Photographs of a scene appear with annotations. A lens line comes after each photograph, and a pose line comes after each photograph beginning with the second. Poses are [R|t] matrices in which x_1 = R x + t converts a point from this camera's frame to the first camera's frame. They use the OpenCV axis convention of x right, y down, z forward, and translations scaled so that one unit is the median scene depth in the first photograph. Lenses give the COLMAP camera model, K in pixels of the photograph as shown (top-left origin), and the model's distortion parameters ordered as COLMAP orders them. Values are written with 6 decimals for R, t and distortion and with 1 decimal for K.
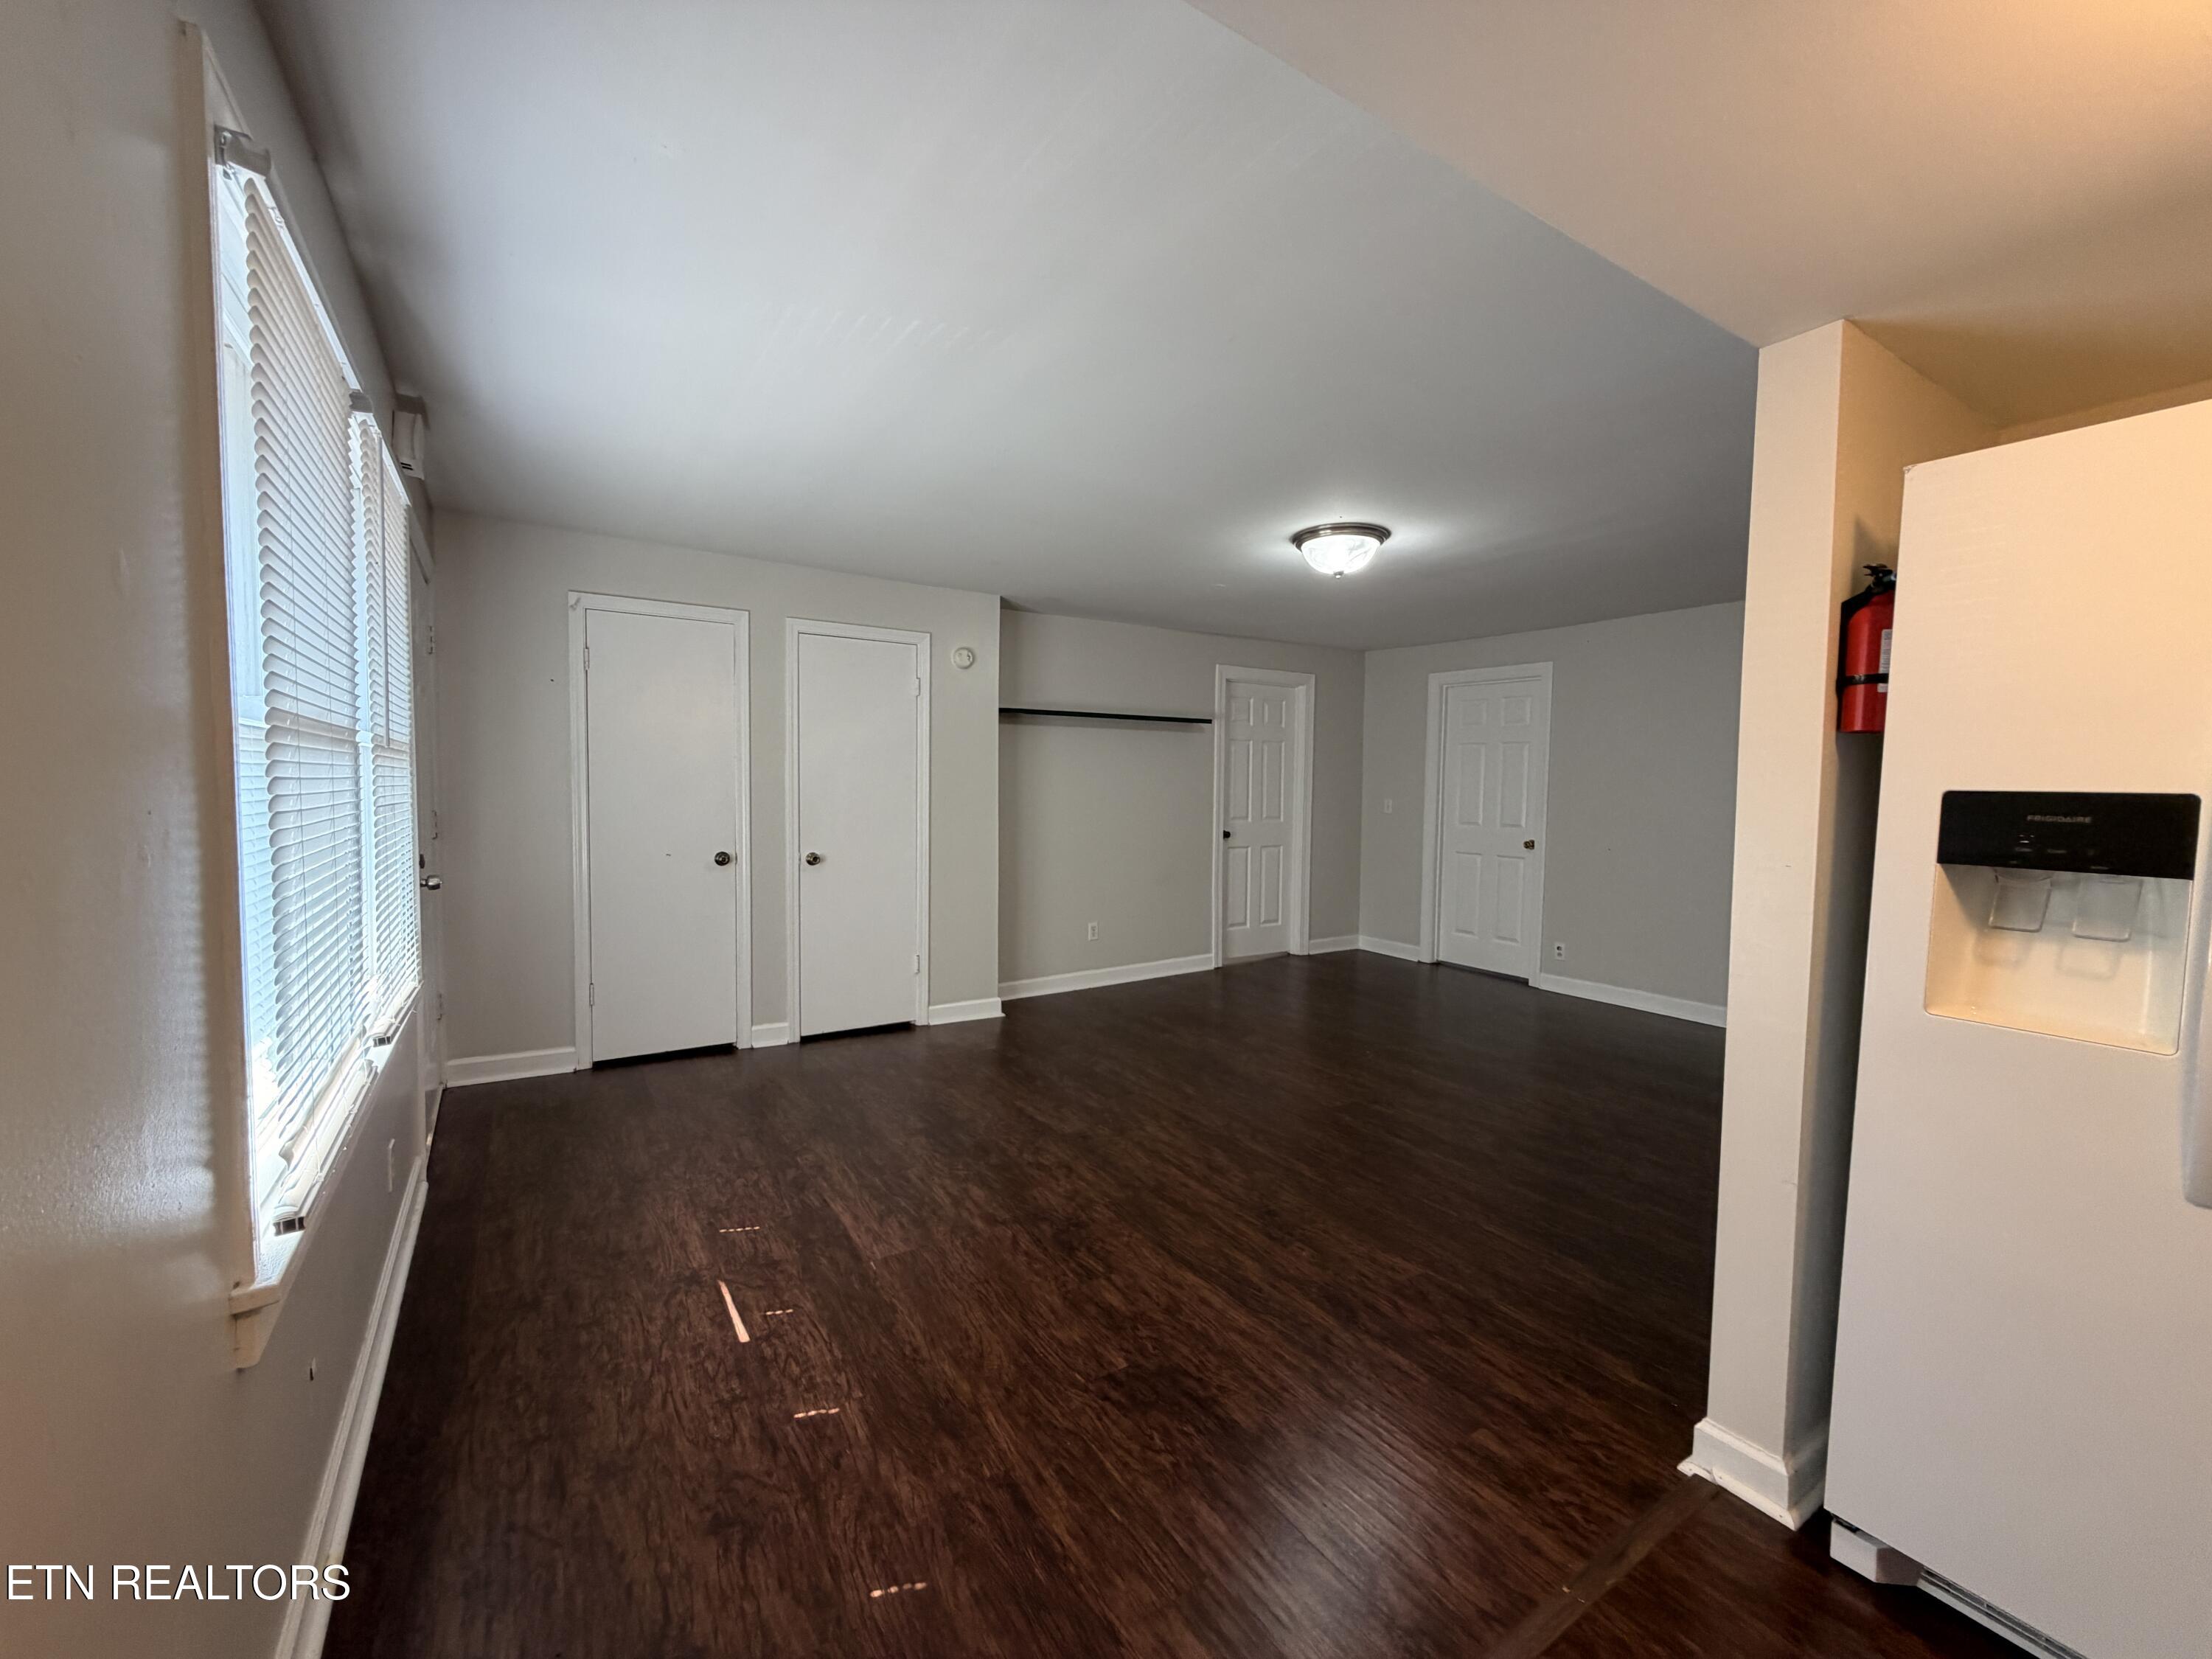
lens RADIAL K [[881.2, 0, 1096.9], [0, 881.2, 833.0], [0, 0, 1]] dist [-0.001596, 0.000023]
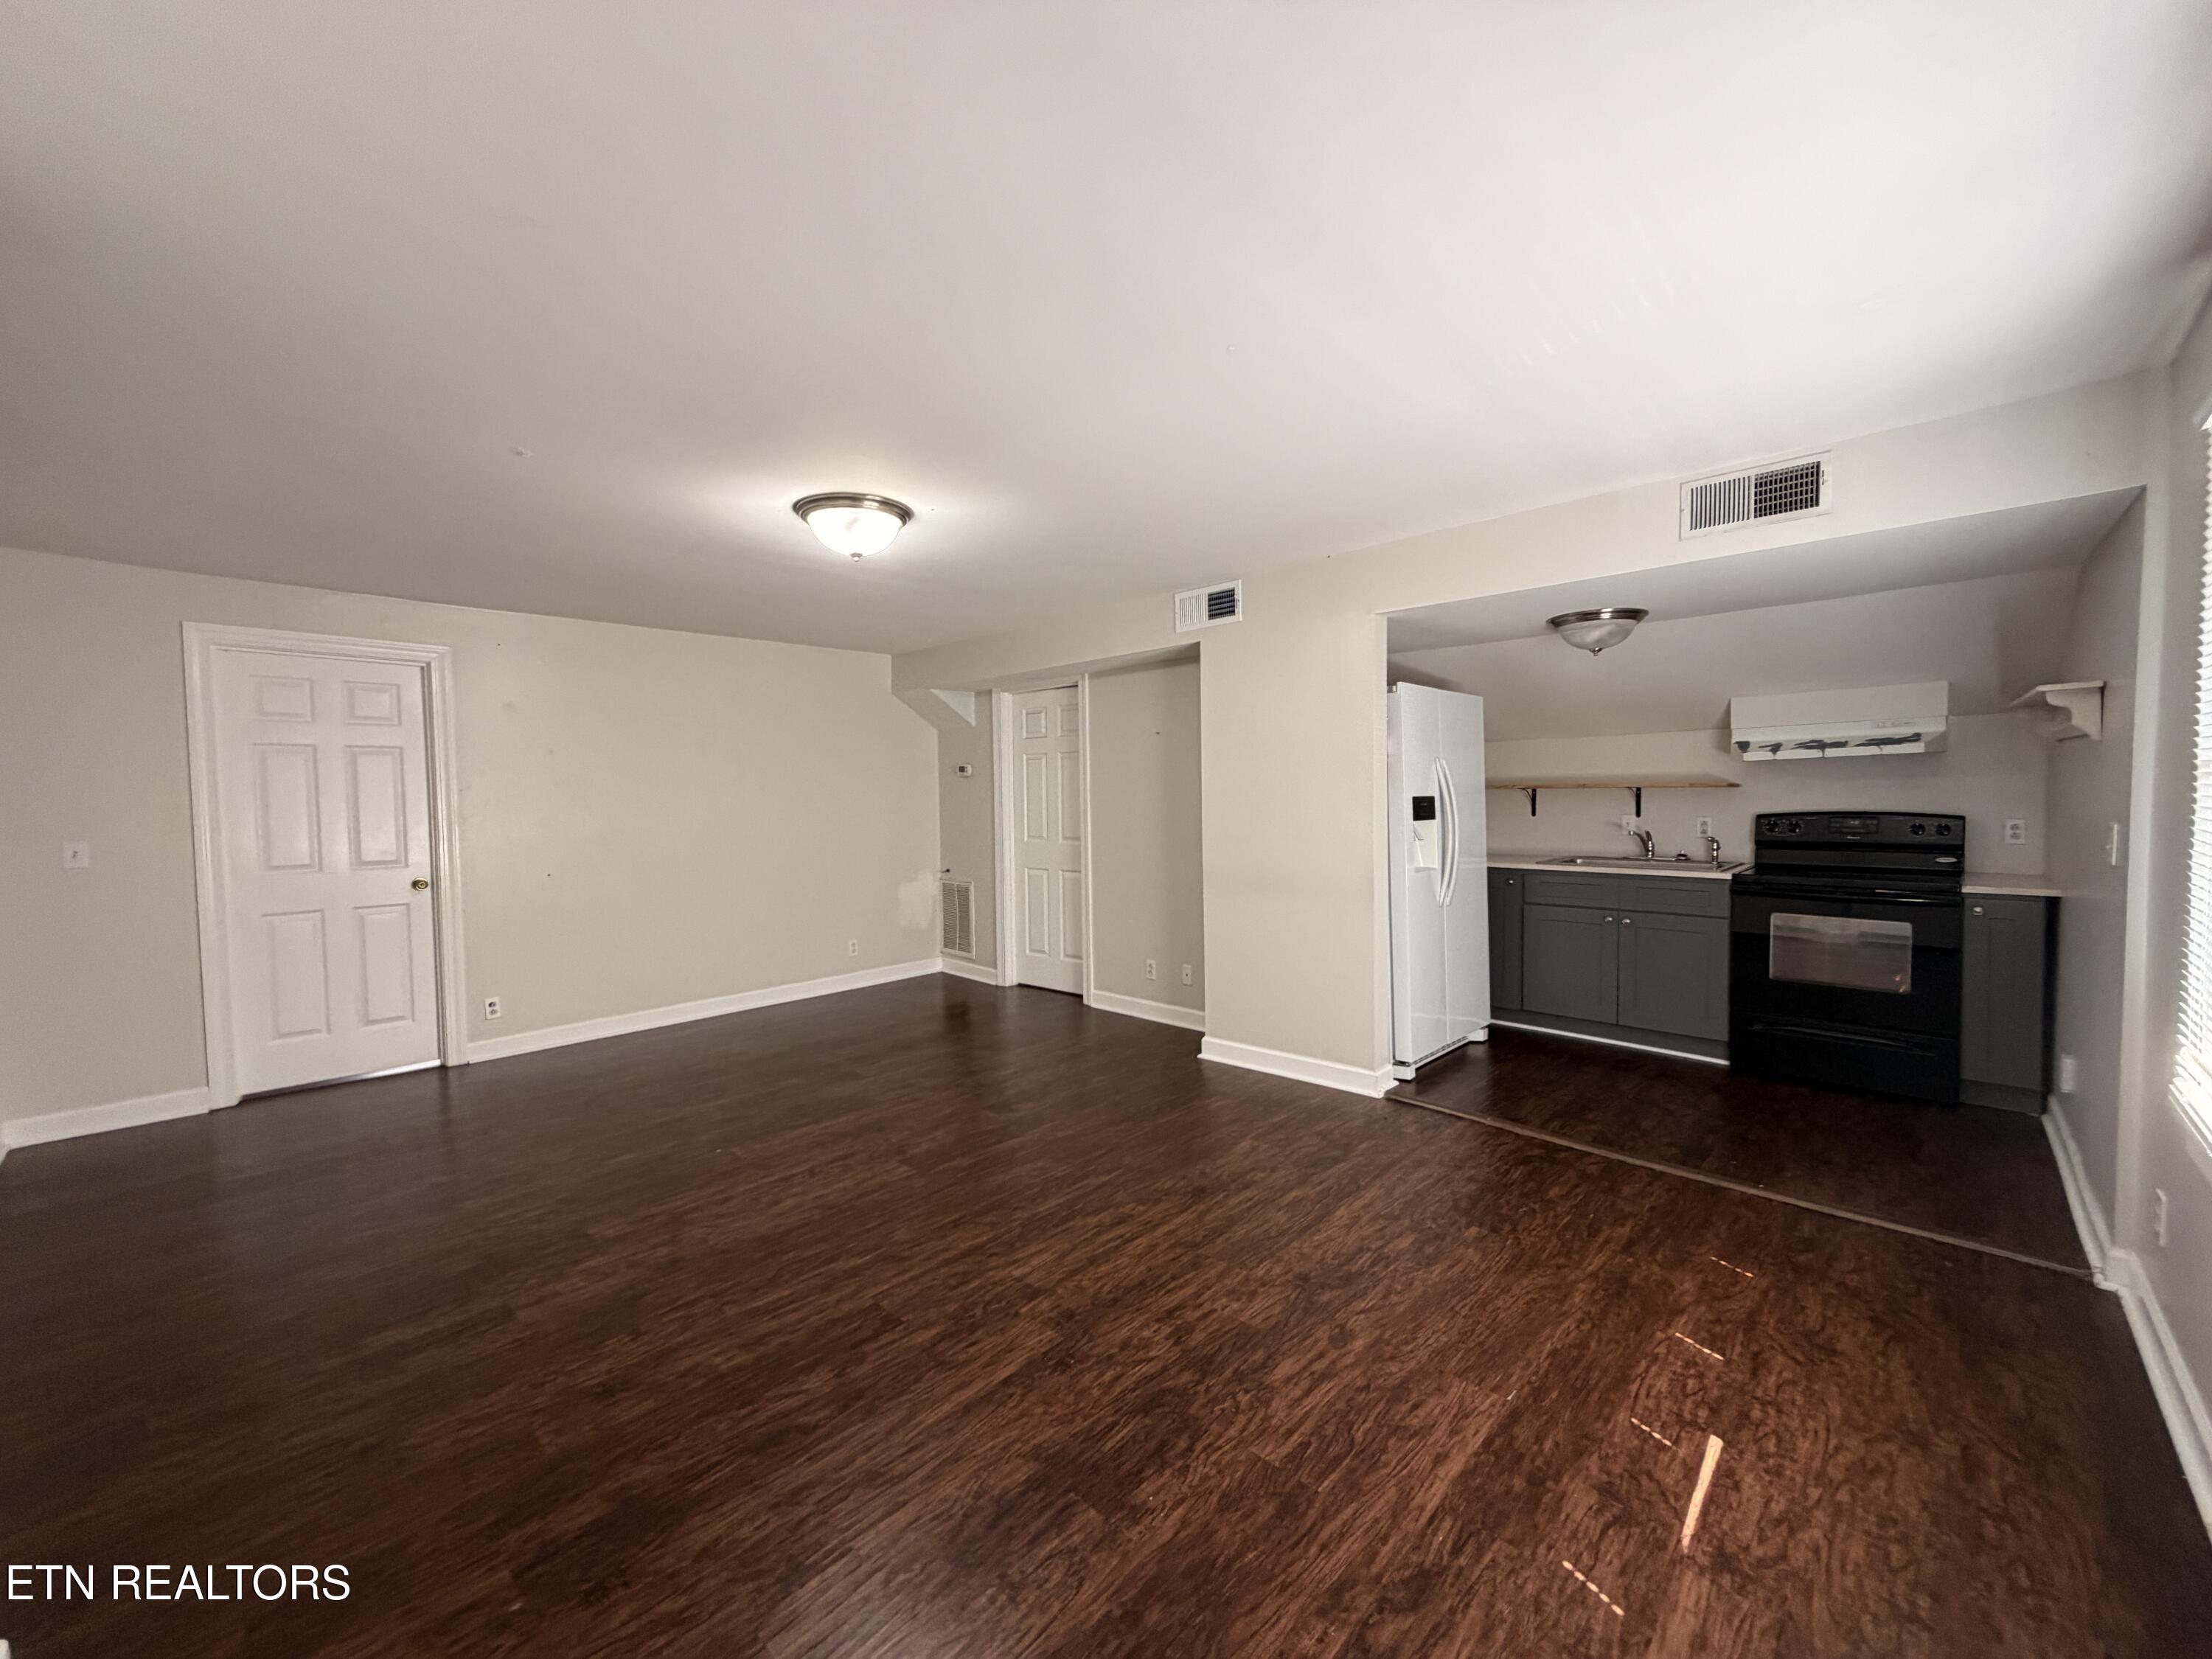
lens RADIAL K [[881.2, 0, 1098.2], [0, 881.2, 828.3], [0, 0, 1]] dist [-0.001596, 0.000023]
pose [[-0.234094, -0.053513, 0.970740, -1.014466], [0.066361, 0.995276, 0.070868, -0.135432], [-0.969946, 0.081009, -0.229437, 1.647470]]
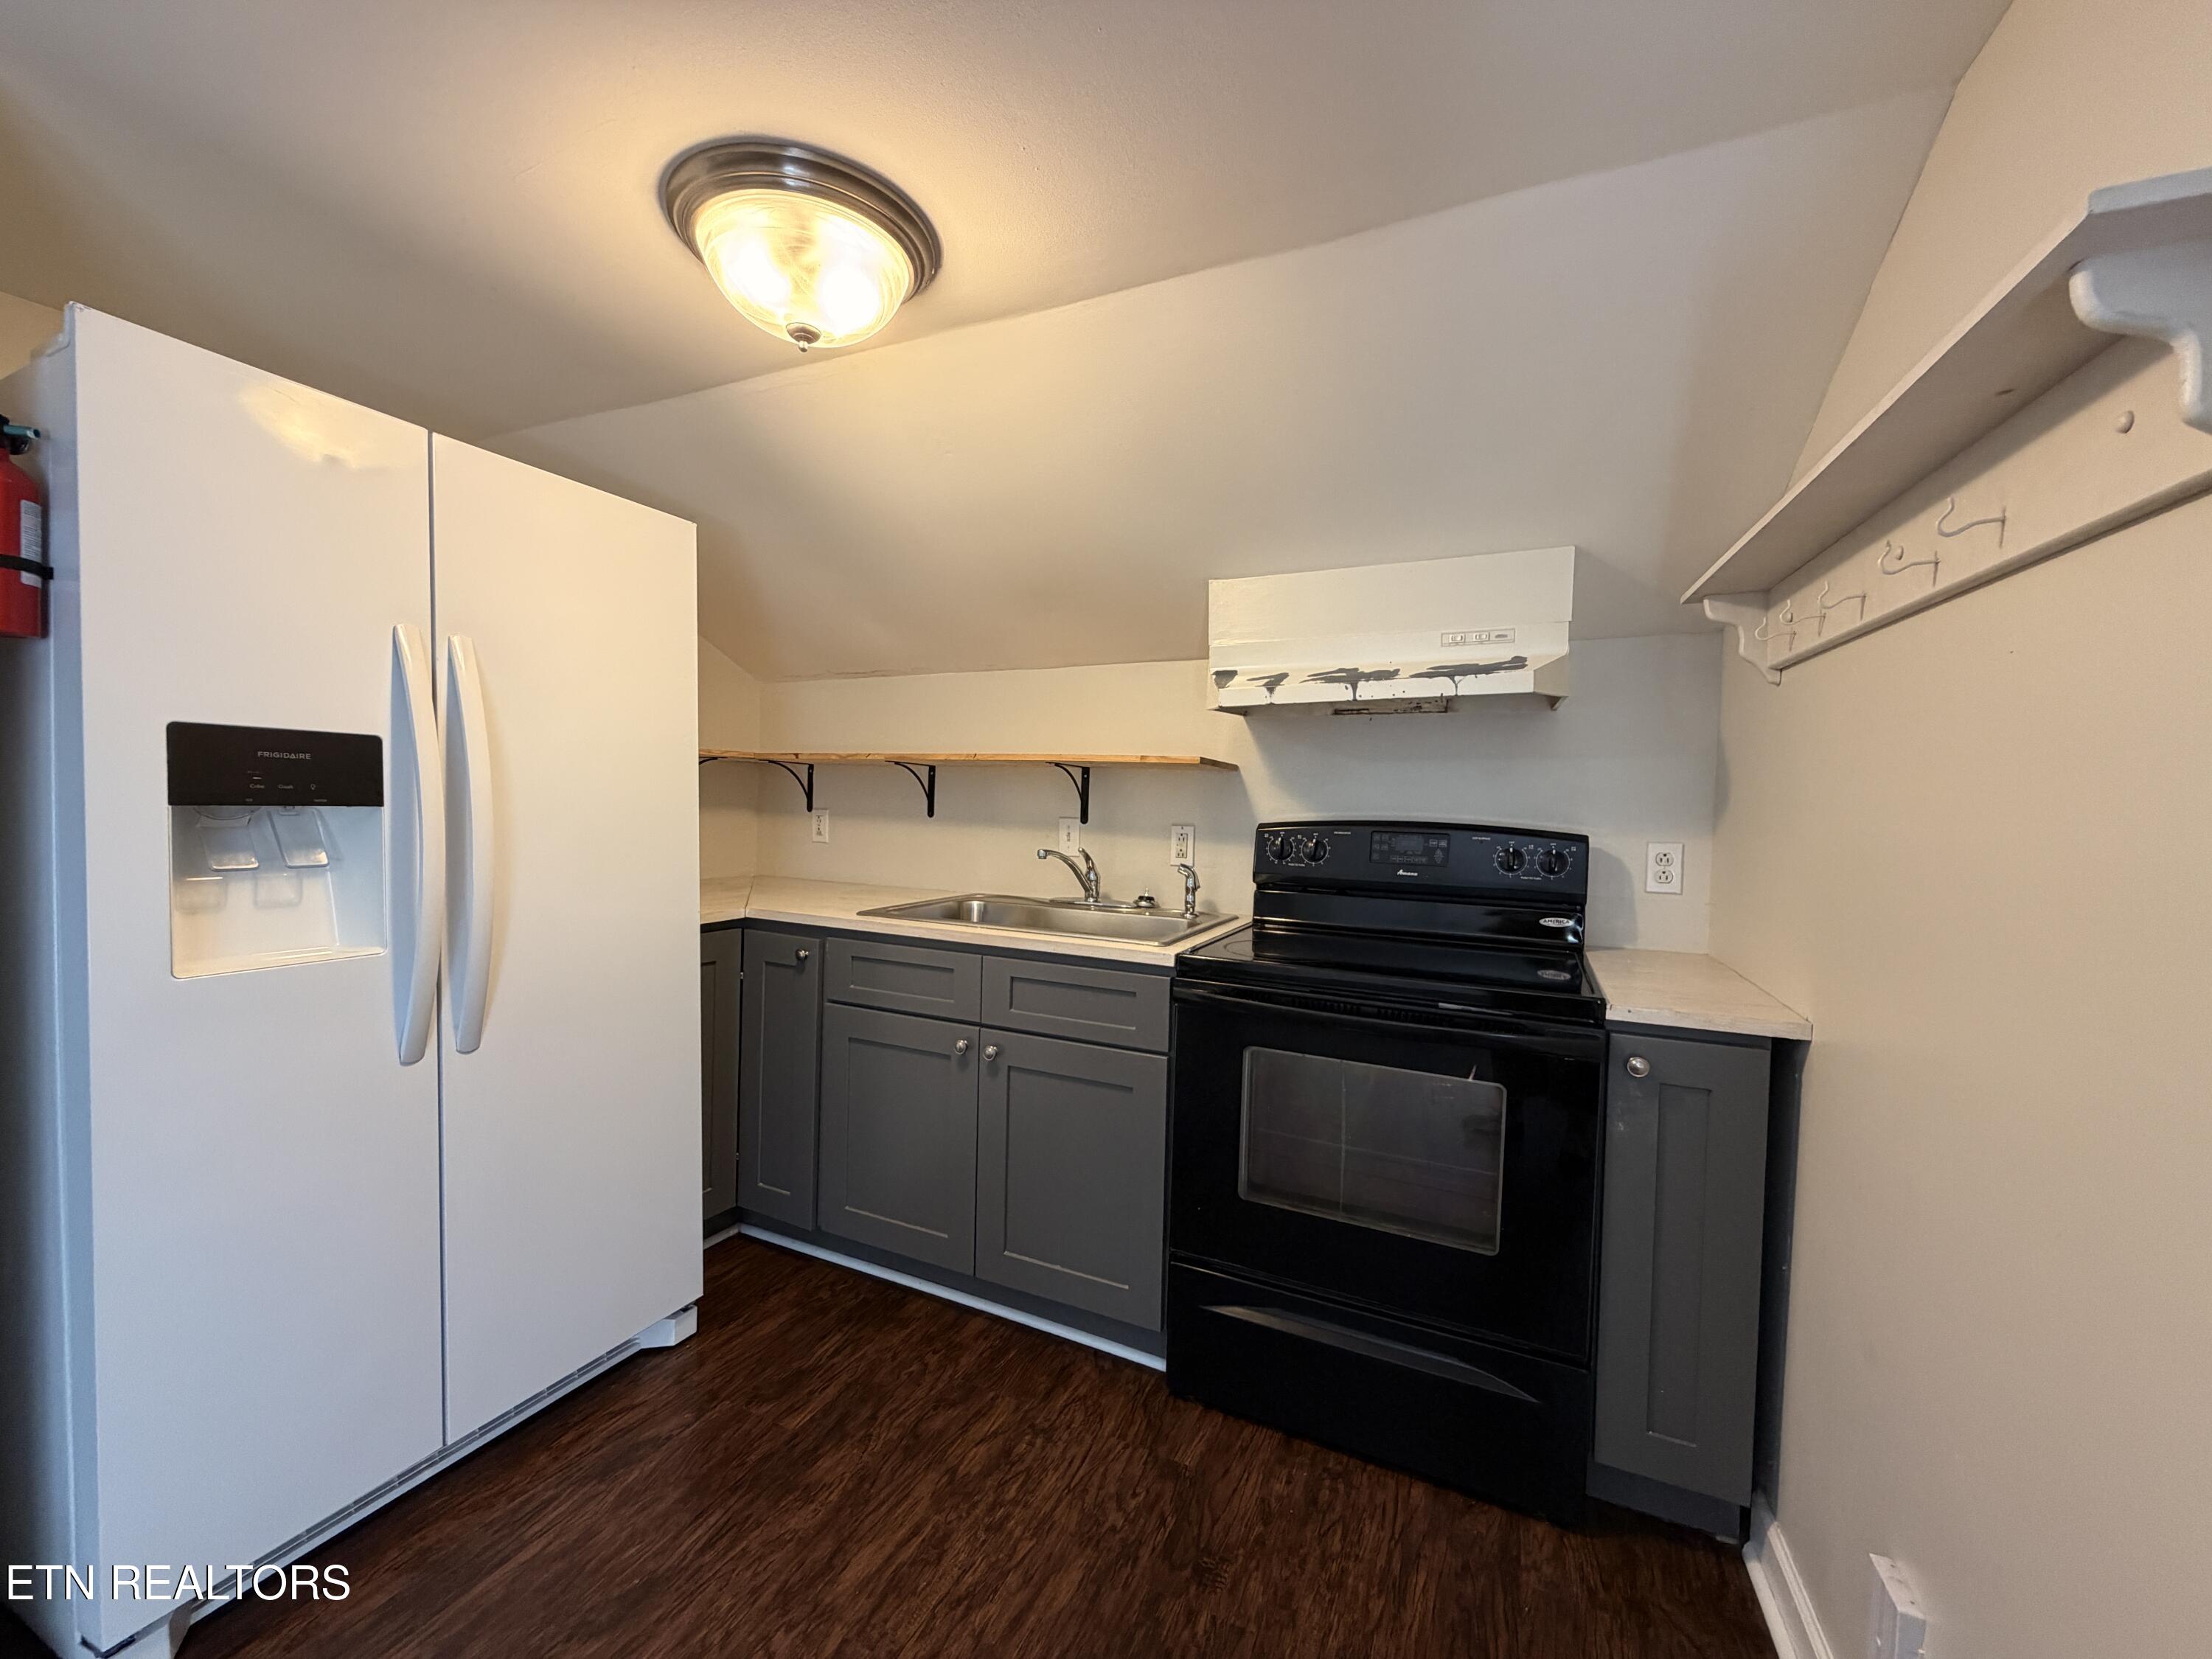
lens RADIAL K [[881.2, 0, 1096.4], [0, 881.2, 837.1], [0, 0, 1]] dist [-0.001596, 0.000023]
pose [[-0.547677, -0.060426, 0.834505, -0.169473], [0.012593, 0.996680, 0.080434, 0.004867], [-0.836595, 0.054561, -0.545098, 0.441582]]
